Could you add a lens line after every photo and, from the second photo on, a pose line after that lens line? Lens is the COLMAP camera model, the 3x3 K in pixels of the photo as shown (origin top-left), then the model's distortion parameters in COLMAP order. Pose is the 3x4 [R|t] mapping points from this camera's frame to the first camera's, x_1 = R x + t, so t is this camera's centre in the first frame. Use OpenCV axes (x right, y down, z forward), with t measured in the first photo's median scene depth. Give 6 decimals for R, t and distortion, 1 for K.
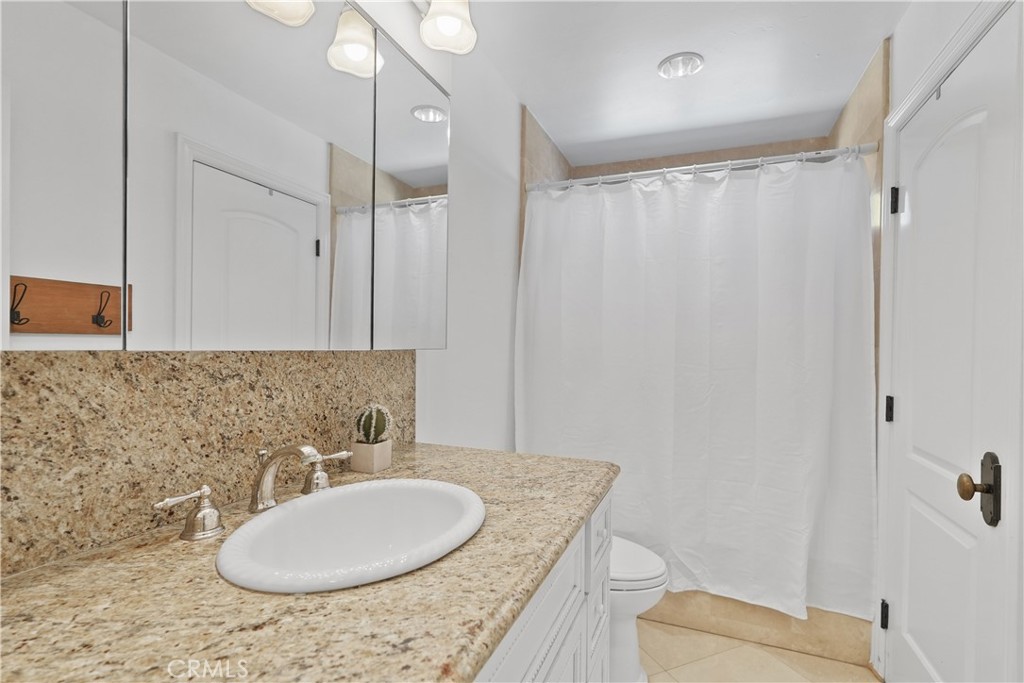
lens RADIAL K [[478.5, 0, 512.0], [0, 478.5, 341.5], [0, 0, 1]] dist [-0.003213, 0.008040]
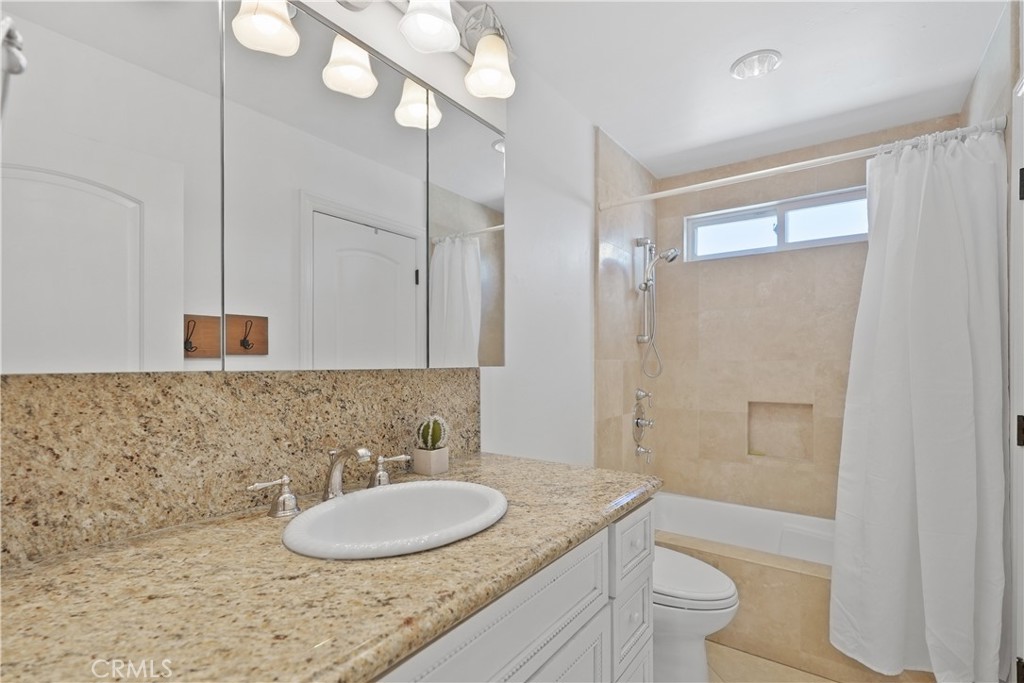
lens RADIAL K [[477.6, 0, 510.2], [0, 477.6, 355.6], [0, 0, 1]] dist [-0.001118, 0.007827]
pose [[0.969688, -0.017119, -0.243747, 0.238090], [0.015771, 0.999848, -0.007480, -0.001312], [0.243838, 0.003409, 0.969810, -0.086997]]
